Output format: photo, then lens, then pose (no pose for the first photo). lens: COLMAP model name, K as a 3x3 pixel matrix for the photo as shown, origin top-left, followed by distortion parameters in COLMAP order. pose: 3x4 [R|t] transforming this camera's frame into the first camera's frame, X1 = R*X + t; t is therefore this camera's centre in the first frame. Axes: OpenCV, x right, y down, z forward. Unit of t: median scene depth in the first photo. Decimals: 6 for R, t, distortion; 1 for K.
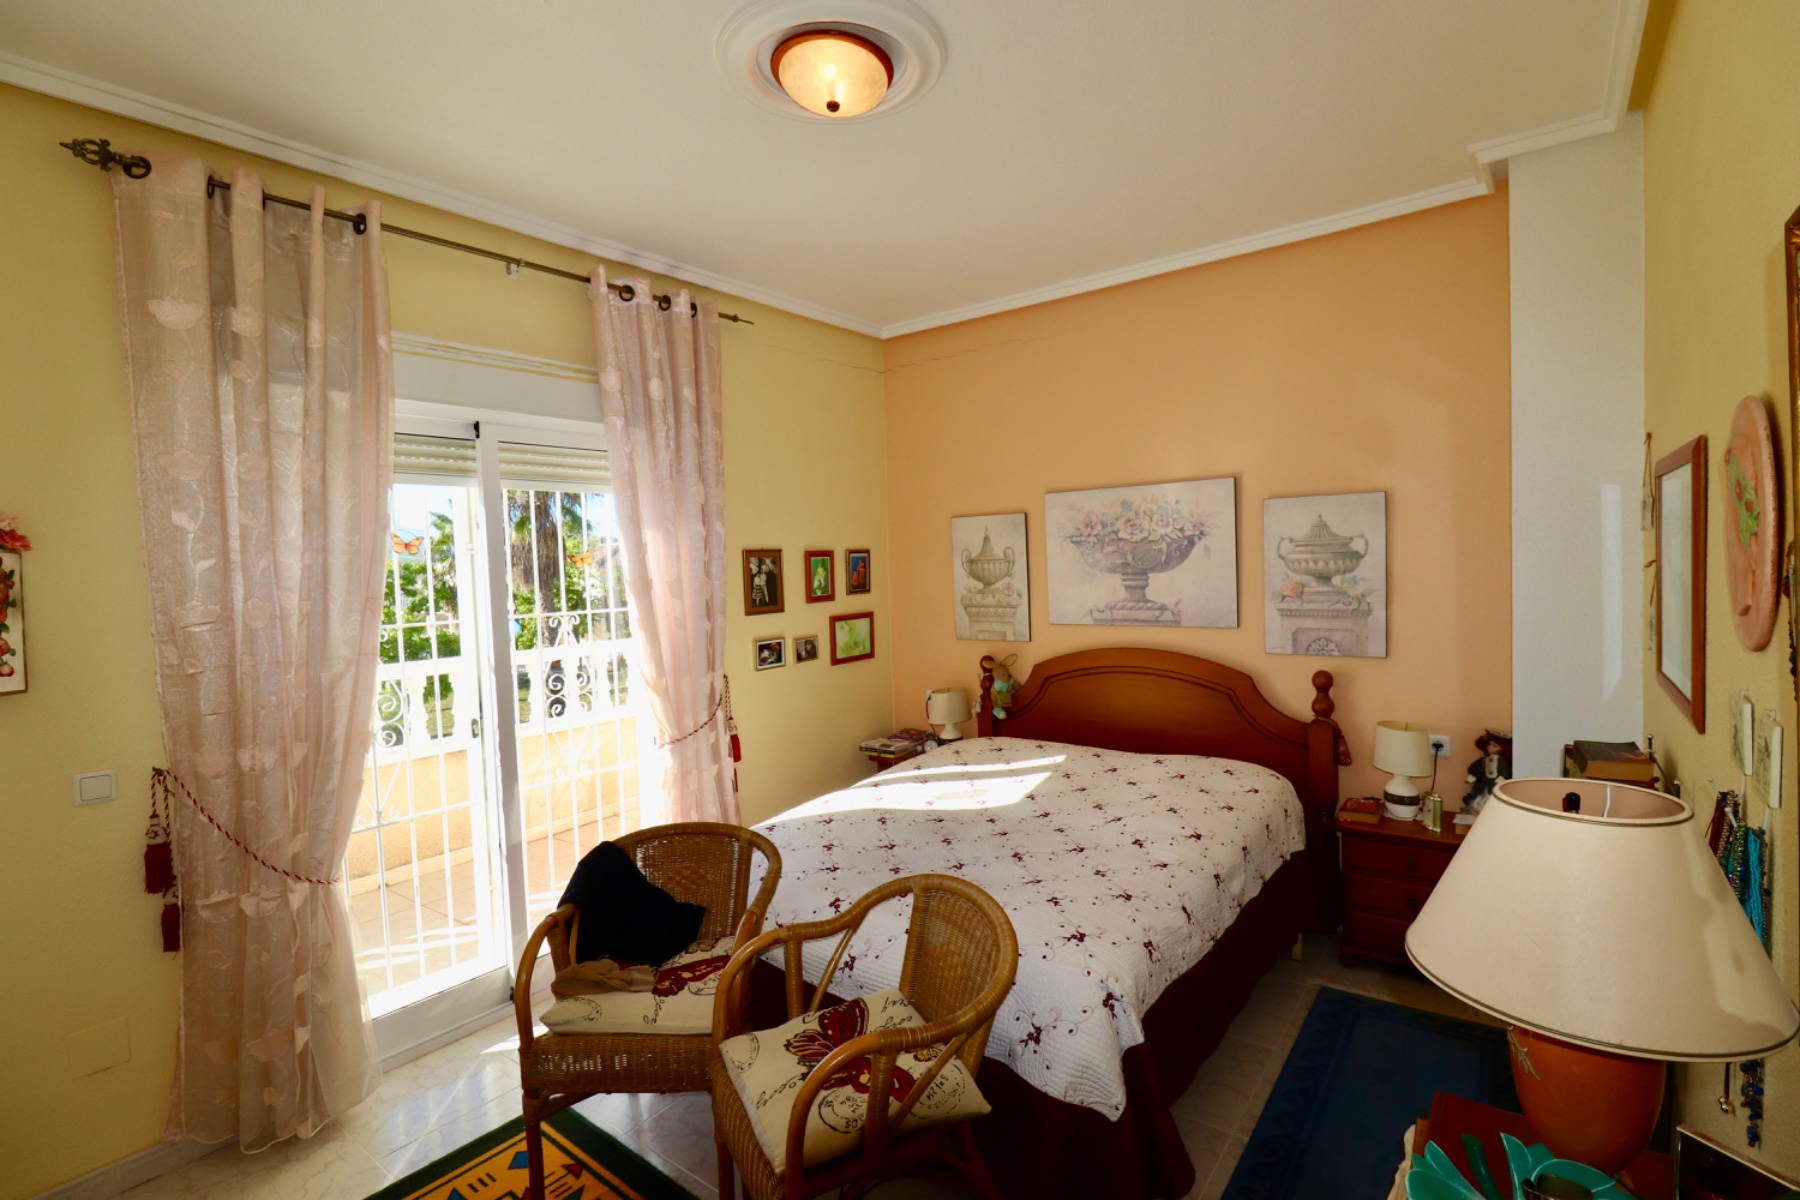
lens RADIAL K [[838.9, 0, 904.5], [0, 838.9, 599.3], [0, 0, 1]] dist [-0.005135, -0.008156]
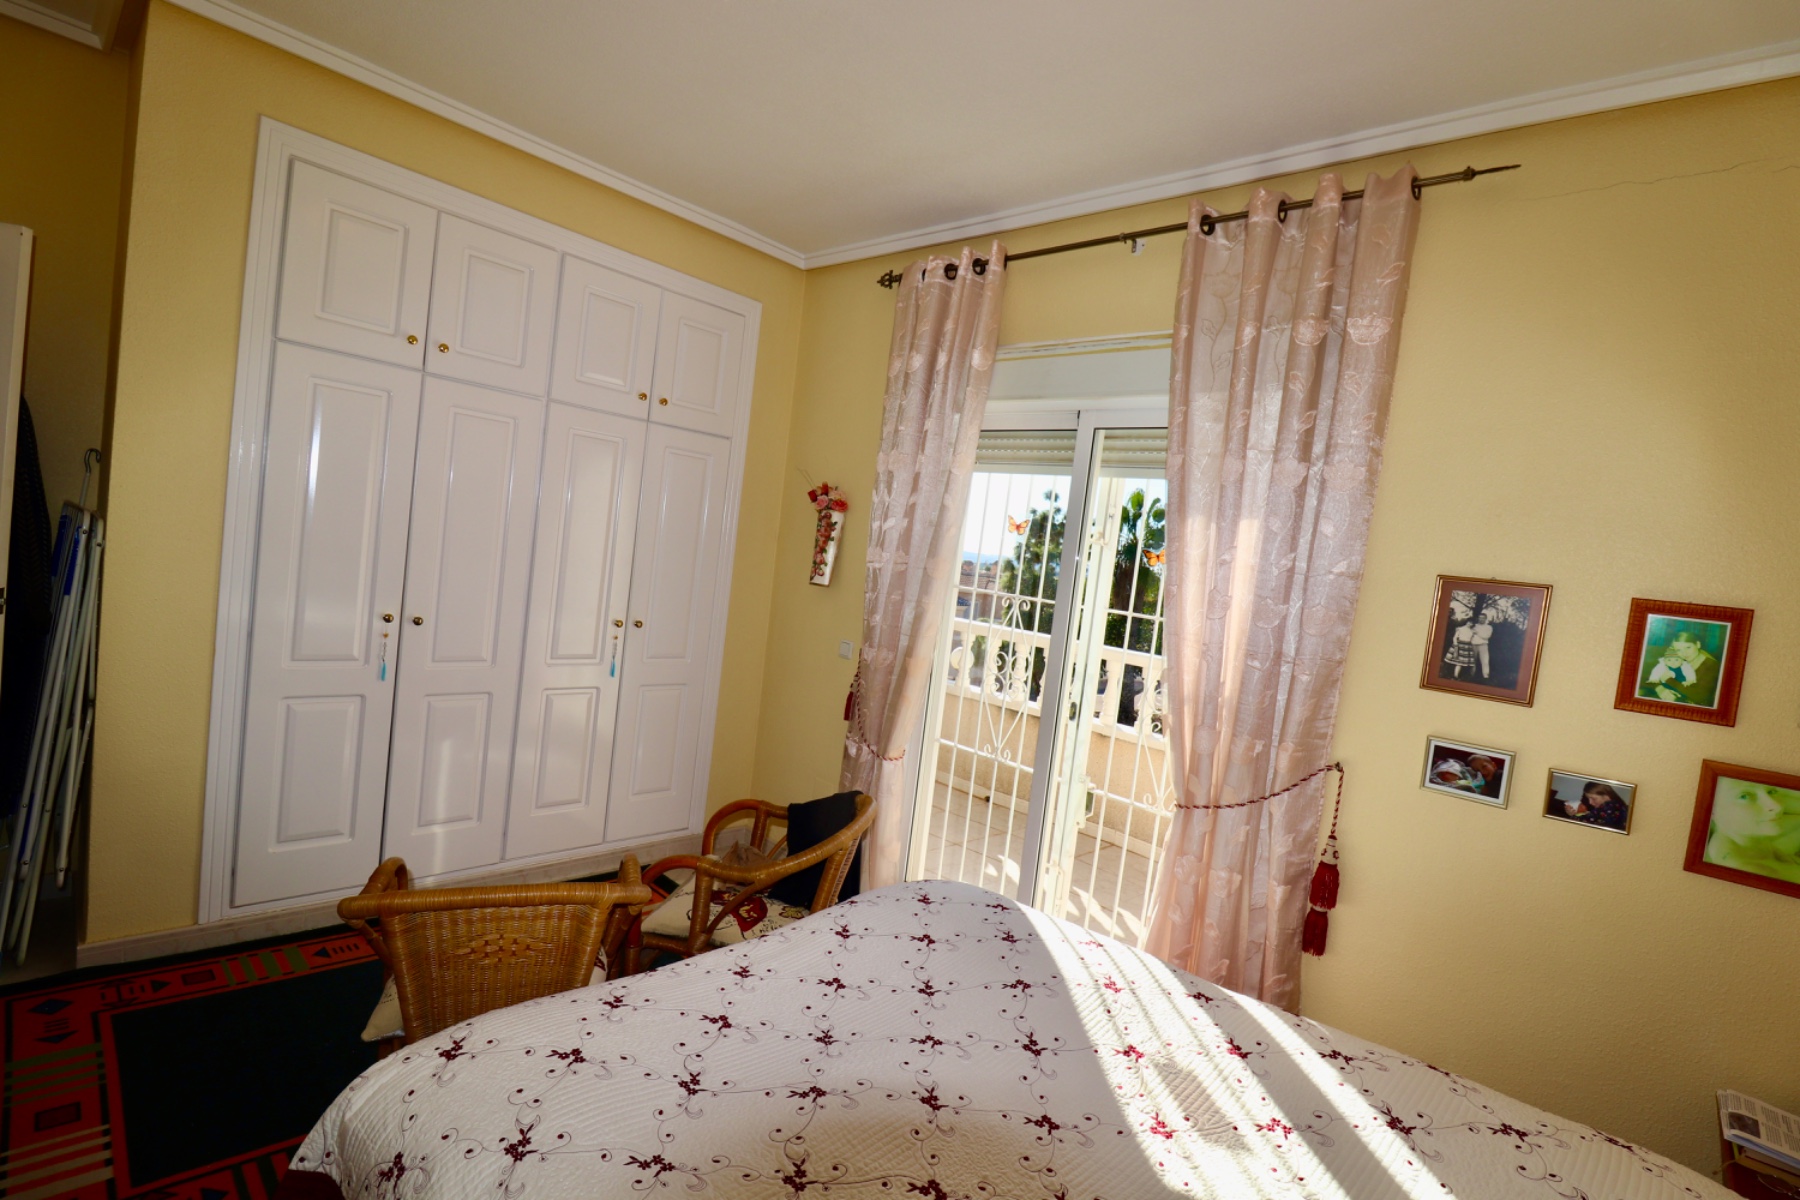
lens RADIAL K [[838.9, 0, 902.9], [0, 838.9, 597.6], [0, 0, 1]] dist [-0.005135, -0.008156]
pose [[-0.109168, 0.087336, -0.990179, 0.407482], [-0.157735, 0.981989, 0.104004, -0.044329], [0.981429, 0.167540, -0.093425, 0.679256]]
